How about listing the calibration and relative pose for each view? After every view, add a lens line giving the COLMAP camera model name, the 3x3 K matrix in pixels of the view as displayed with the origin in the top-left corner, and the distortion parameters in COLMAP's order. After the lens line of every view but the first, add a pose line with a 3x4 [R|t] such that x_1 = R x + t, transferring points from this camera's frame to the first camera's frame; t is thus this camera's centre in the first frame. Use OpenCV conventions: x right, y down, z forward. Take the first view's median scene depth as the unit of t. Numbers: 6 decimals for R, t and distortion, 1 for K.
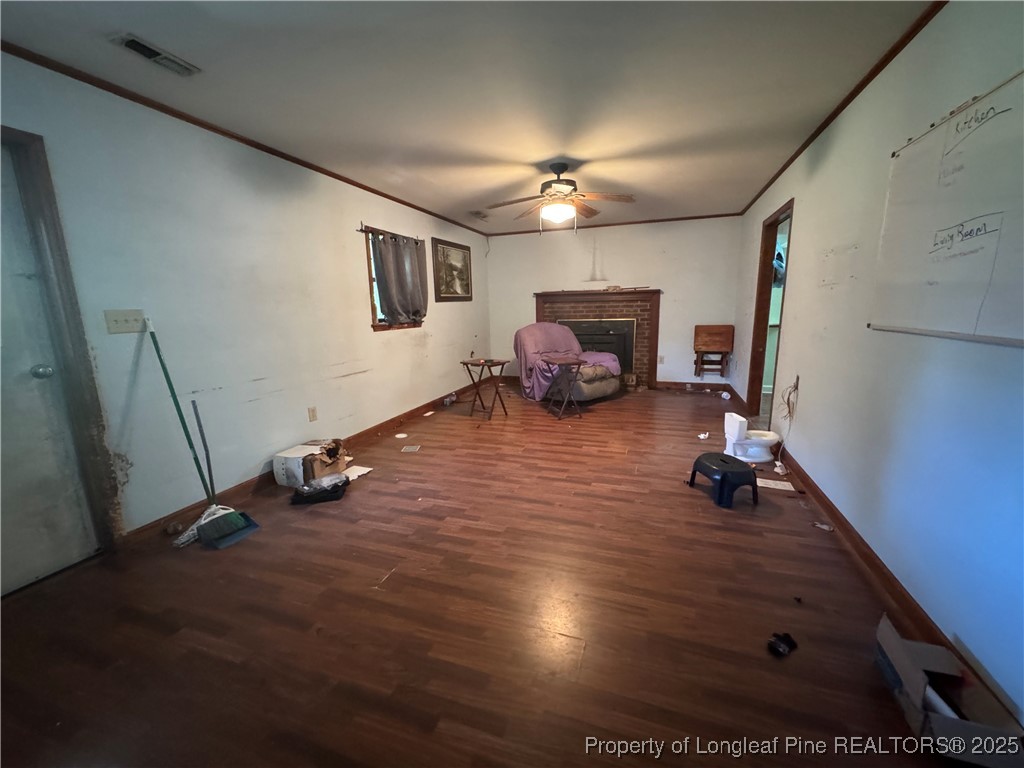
lens RADIAL K [[413.0, 0, 511.9], [0, 413.0, 385.3], [0, 0, 1]] dist [-0.001334, -0.000047]
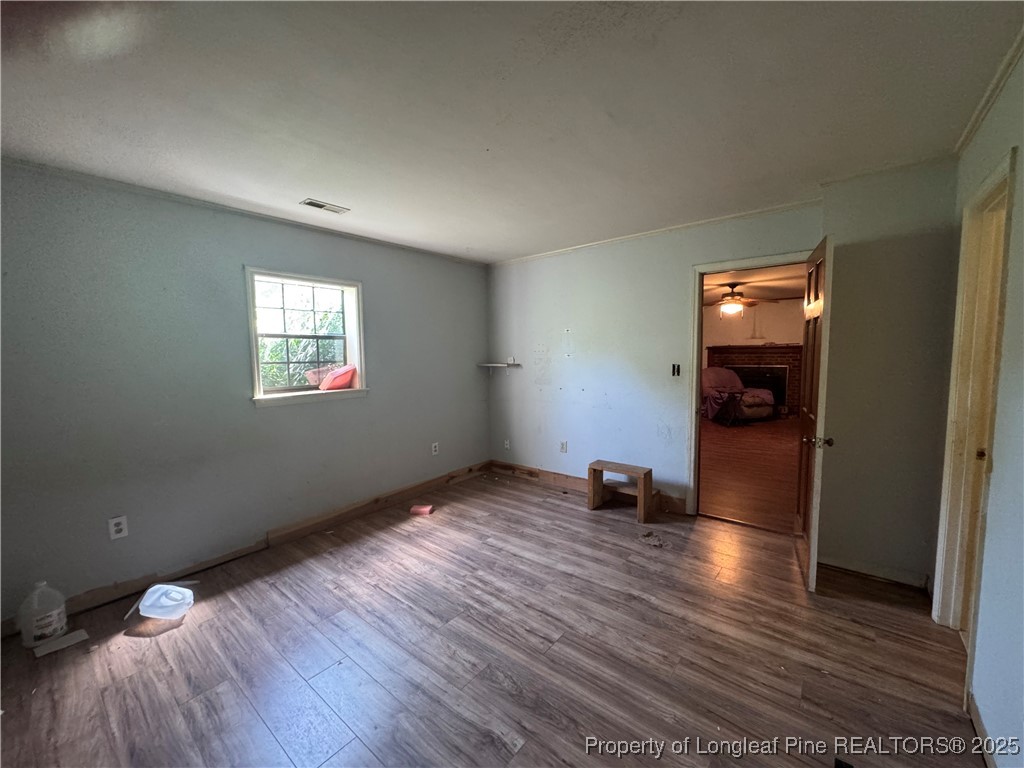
lens RADIAL K [[413.0, 0, 514.2], [0, 413.0, 384.5], [0, 0, 1]] dist [-0.001334, -0.000047]
pose [[0.944316, 0.036019, -0.327063, -0.117655], [-0.070003, 0.993227, -0.092734, 0.098168], [0.321508, 0.110466, 0.940441, -0.620690]]
